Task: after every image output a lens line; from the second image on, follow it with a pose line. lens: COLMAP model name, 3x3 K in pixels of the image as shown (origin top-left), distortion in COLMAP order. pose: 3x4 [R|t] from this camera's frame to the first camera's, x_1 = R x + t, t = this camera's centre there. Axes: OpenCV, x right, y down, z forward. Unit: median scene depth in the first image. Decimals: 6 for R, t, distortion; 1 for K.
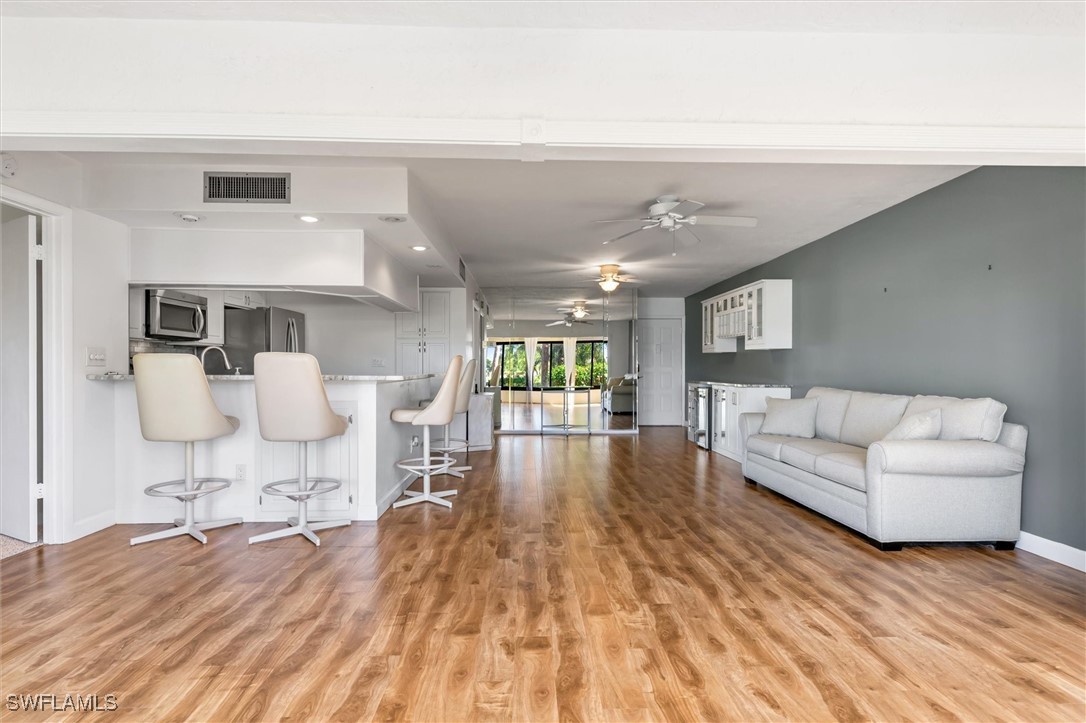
lens RADIAL K [[536.0, 0, 544.0], [0, 536.0, 364.6], [0, 0, 1]] dist [0.013157, -0.007697]
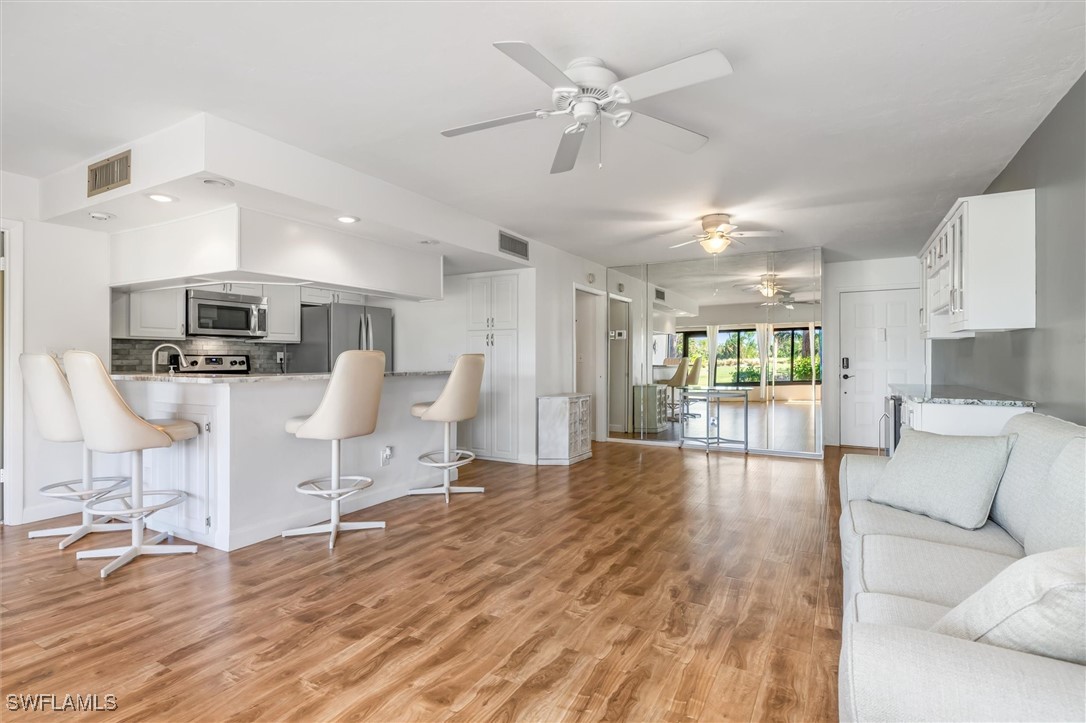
lens RADIAL K [[528.9, 0, 546.8], [0, 528.9, 363.0], [0, 0, 1]] dist [-0.000399, -0.000695]
pose [[0.856535, 0.002889, -0.516080, 0.528078], [0.003497, 0.999929, 0.011402, -0.008370], [0.516077, -0.011571, 0.856464, 0.557500]]
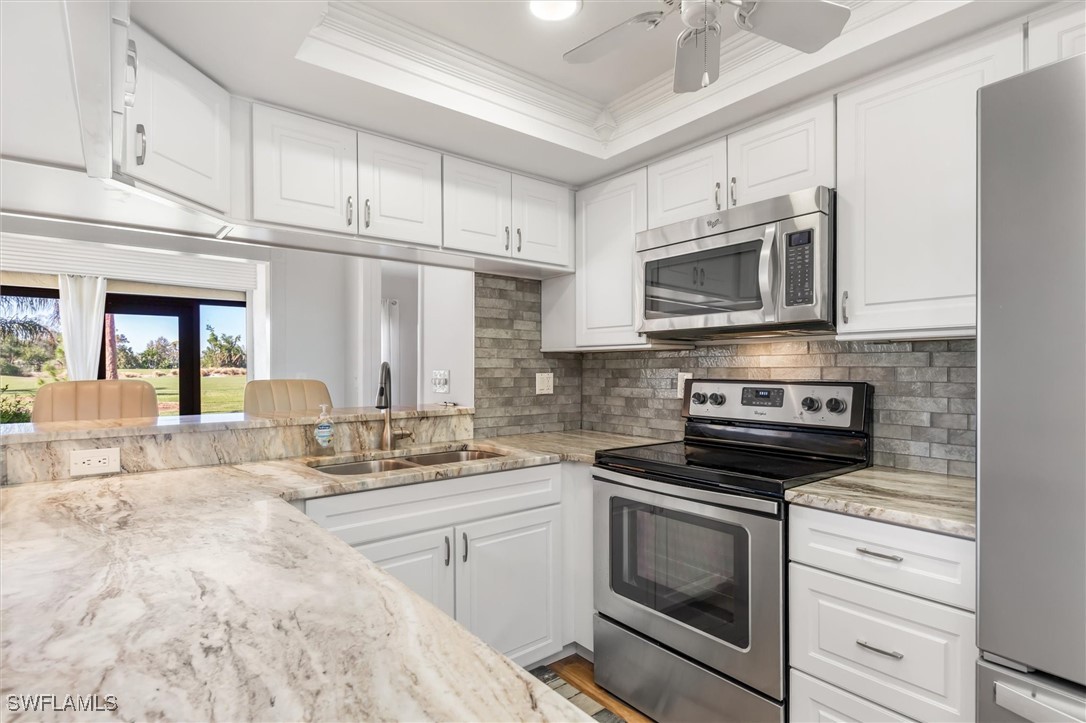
lens RADIAL K [[536.0, 0, 529.1], [0, 536.0, 375.9], [0, 0, 1]] dist [0.013157, -0.007697]
pose [[-0.811709, 0.008452, -0.584001, -0.450665], [0.002804, 0.999940, 0.010575, -0.028345], [0.584056, 0.006946, -0.811684, 1.622921]]
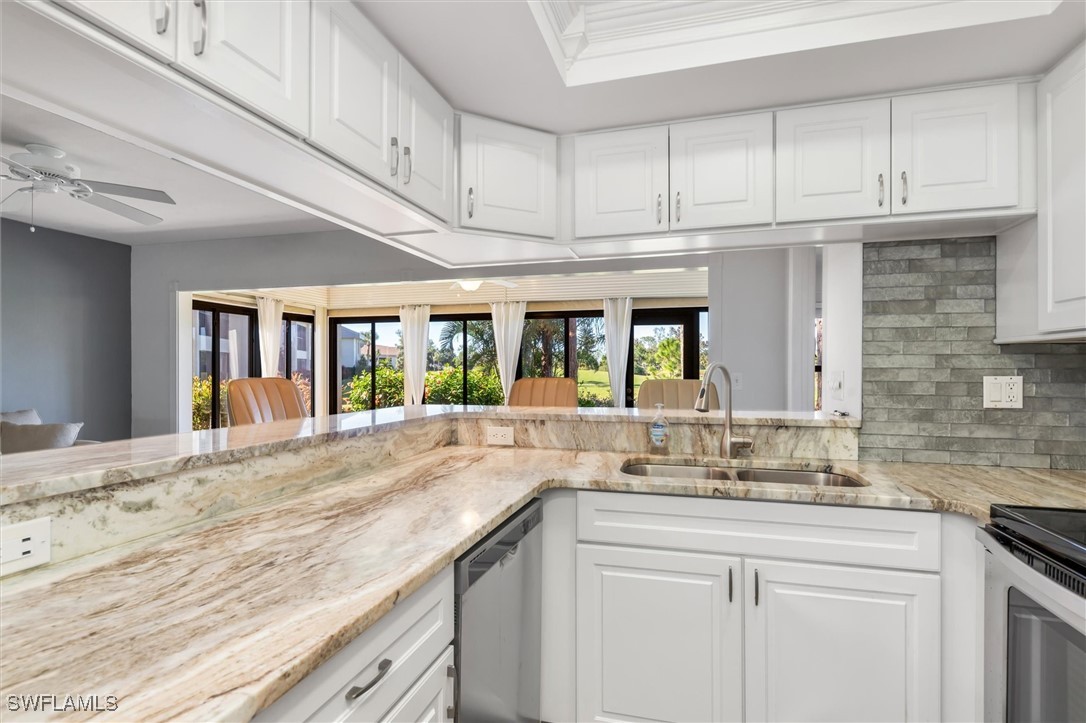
lens RADIAL K [[536.0, 0, 546.1], [0, 536.0, 373.9], [0, 0, 1]] dist [0.013157, -0.007697]
pose [[-0.954905, -0.004028, 0.296885, -0.654966], [-0.002392, 0.999980, 0.005871, -0.028099], [-0.296902, 0.004896, -0.954895, 1.621454]]
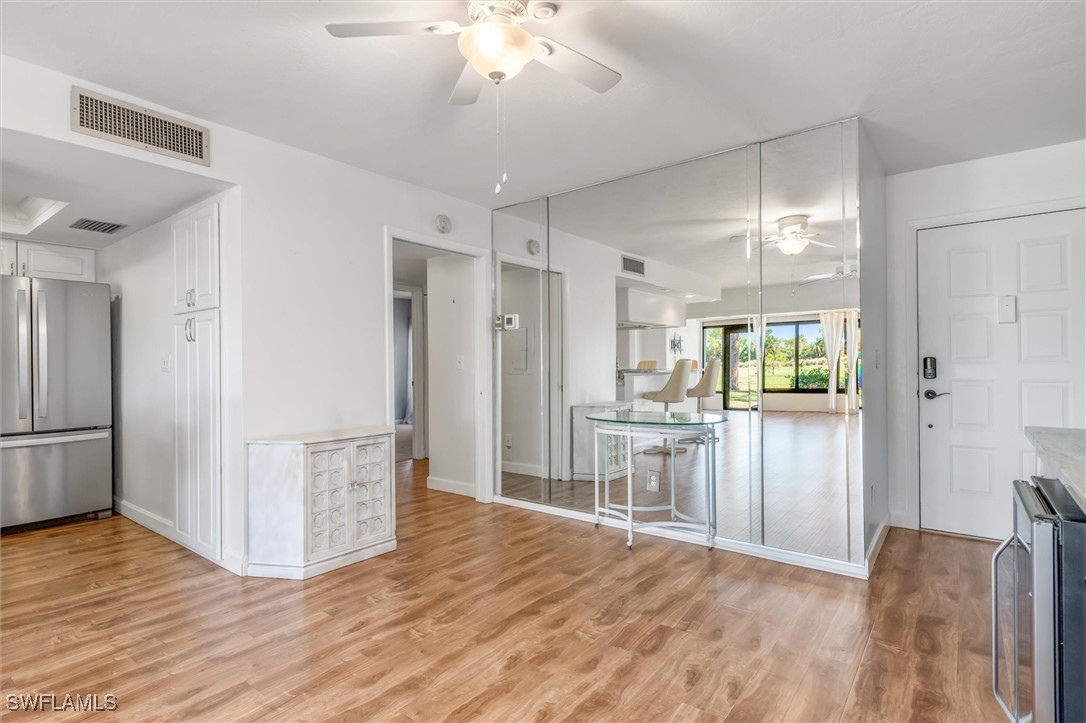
lens RADIAL K [[528.9, 0, 545.0], [0, 528.9, 371.0], [0, 0, 1]] dist [-0.000399, -0.000695]
pose [[0.769827, 0.004379, -0.638238, 0.545852], [0.012855, 0.999667, 0.022364, -0.006985], [0.638123, -0.025421, 0.769515, 1.506749]]
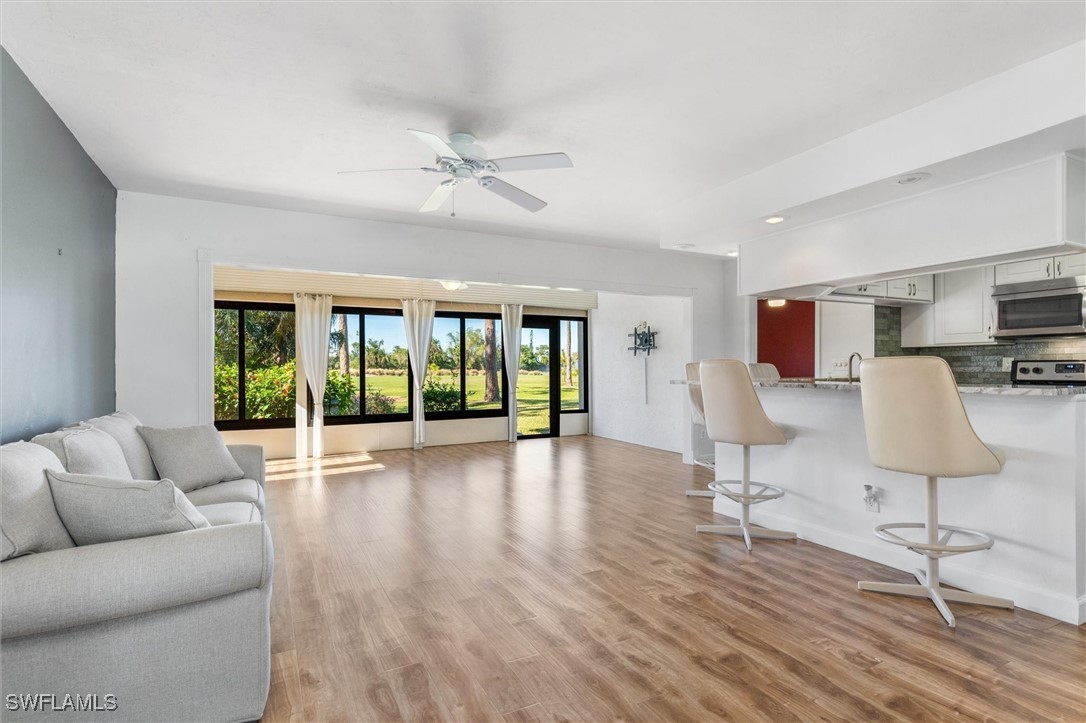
lens RADIAL K [[536.0, 0, 531.0], [0, 536.0, 379.2], [0, 0, 1]] dist [0.013157, -0.007697]
pose [[-0.907798, 0.013039, -0.419205, 0.488921], [0.007542, 0.999862, 0.014769, -0.002303], [0.419340, 0.010246, -0.907771, 1.850714]]
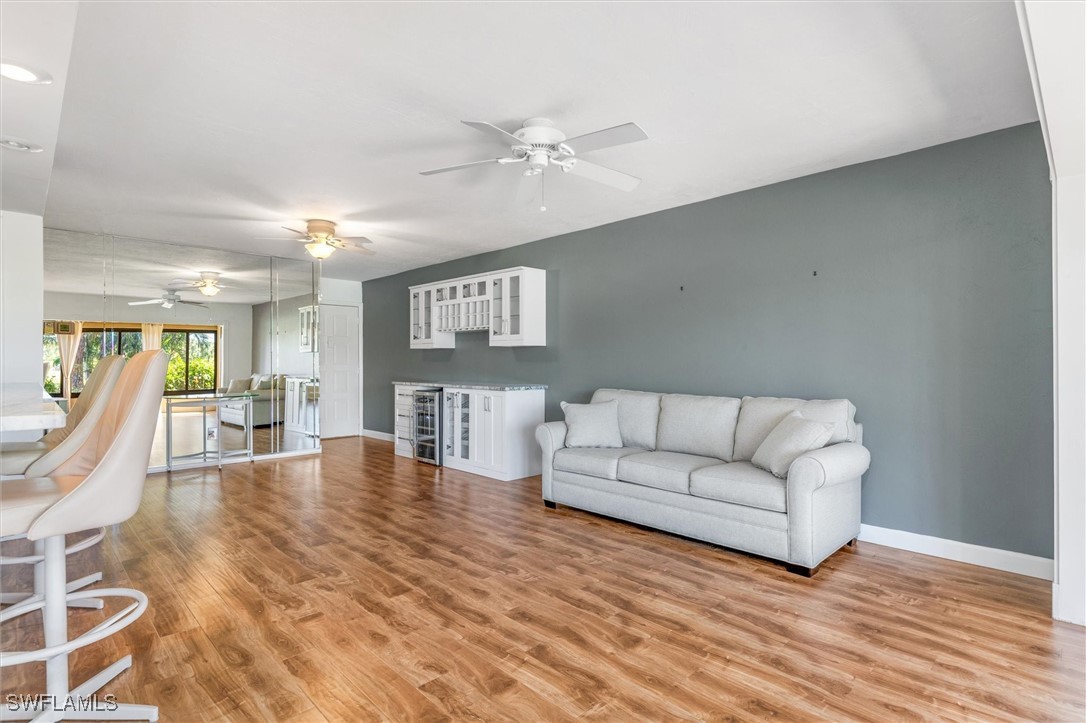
lens RADIAL K [[536.0, 0, 527.4], [0, 536.0, 355.5], [0, 0, 1]] dist [0.013157, -0.007697]
pose [[0.746961, 0.005927, 0.664841, -0.260821], [-0.000562, 0.999966, -0.008284, -0.009968], [-0.664867, 0.005814, 0.746939, 0.547102]]
